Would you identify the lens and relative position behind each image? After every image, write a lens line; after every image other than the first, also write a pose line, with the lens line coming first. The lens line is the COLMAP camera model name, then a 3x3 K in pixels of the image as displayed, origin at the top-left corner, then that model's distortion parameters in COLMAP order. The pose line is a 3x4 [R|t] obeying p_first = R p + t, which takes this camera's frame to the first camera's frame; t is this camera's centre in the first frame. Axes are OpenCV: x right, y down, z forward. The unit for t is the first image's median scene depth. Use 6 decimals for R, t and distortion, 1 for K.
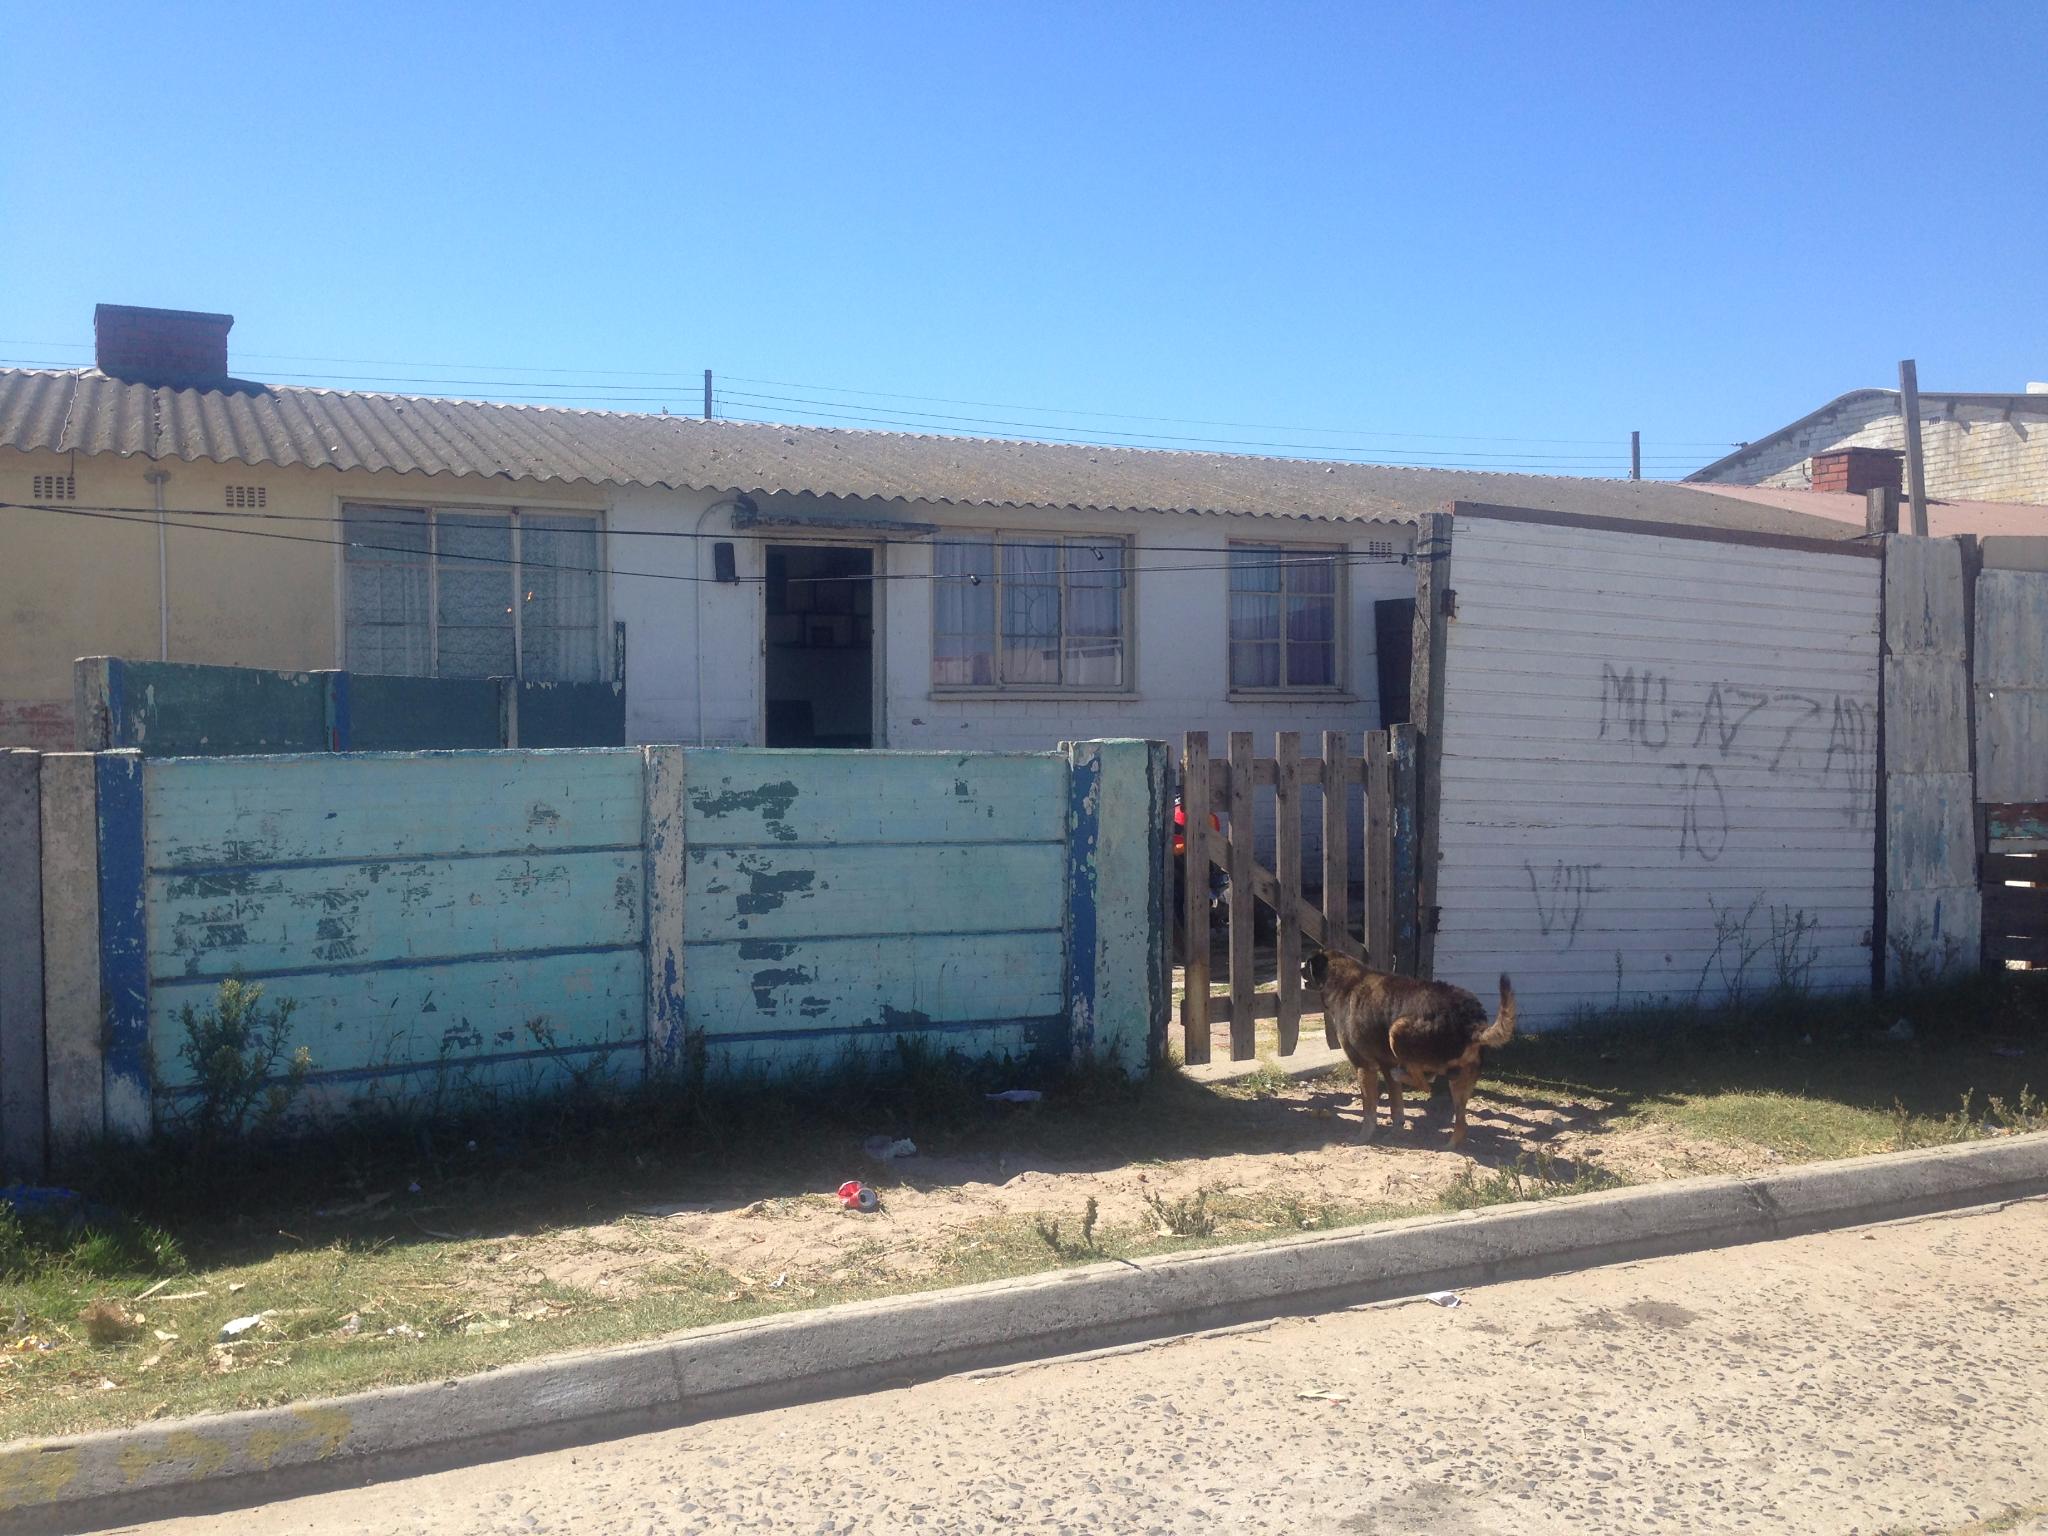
lens RADIAL K [[1908.2, 0, 1024.0], [0, 1908.2, 768.0], [0, 0, 1]] dist [0.055941, -0.003216]
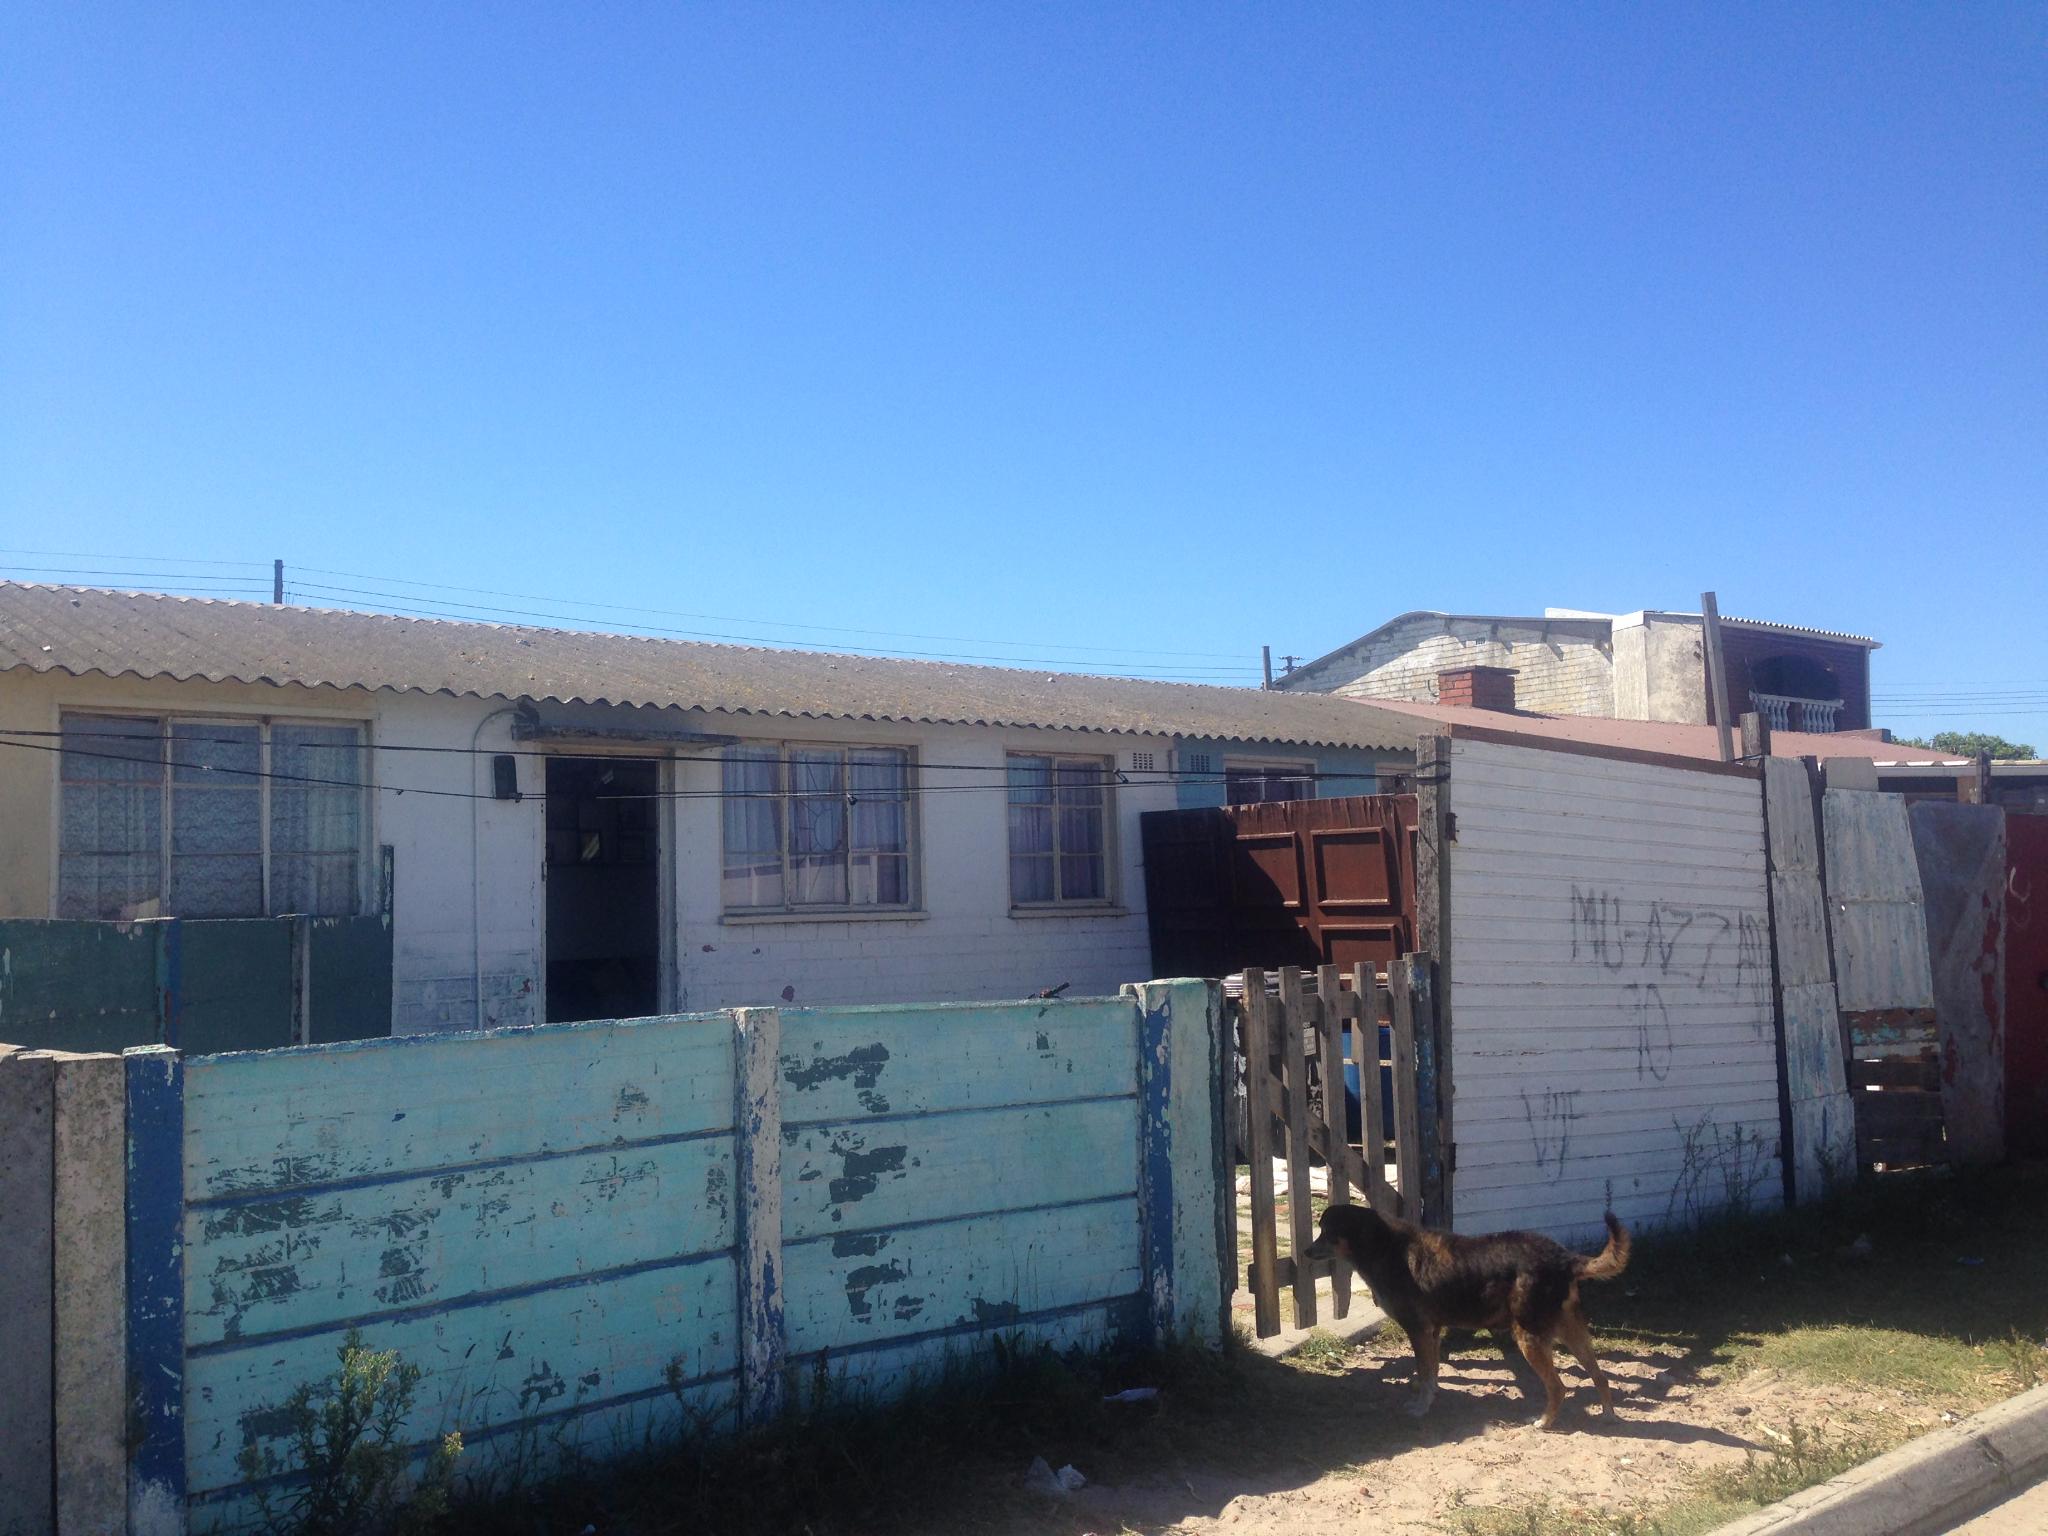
lens RADIAL K [[1899.7, 0, 1024.0], [0, 1899.7, 768.0], [0, 0, 1]] dist [0.111742, -0.179979]
pose [[0.966112, -0.000721, 0.258121, -0.243693], [0.027362, 0.994648, -0.099632, -0.025210], [-0.256668, 0.103318, 0.960961, 0.116568]]
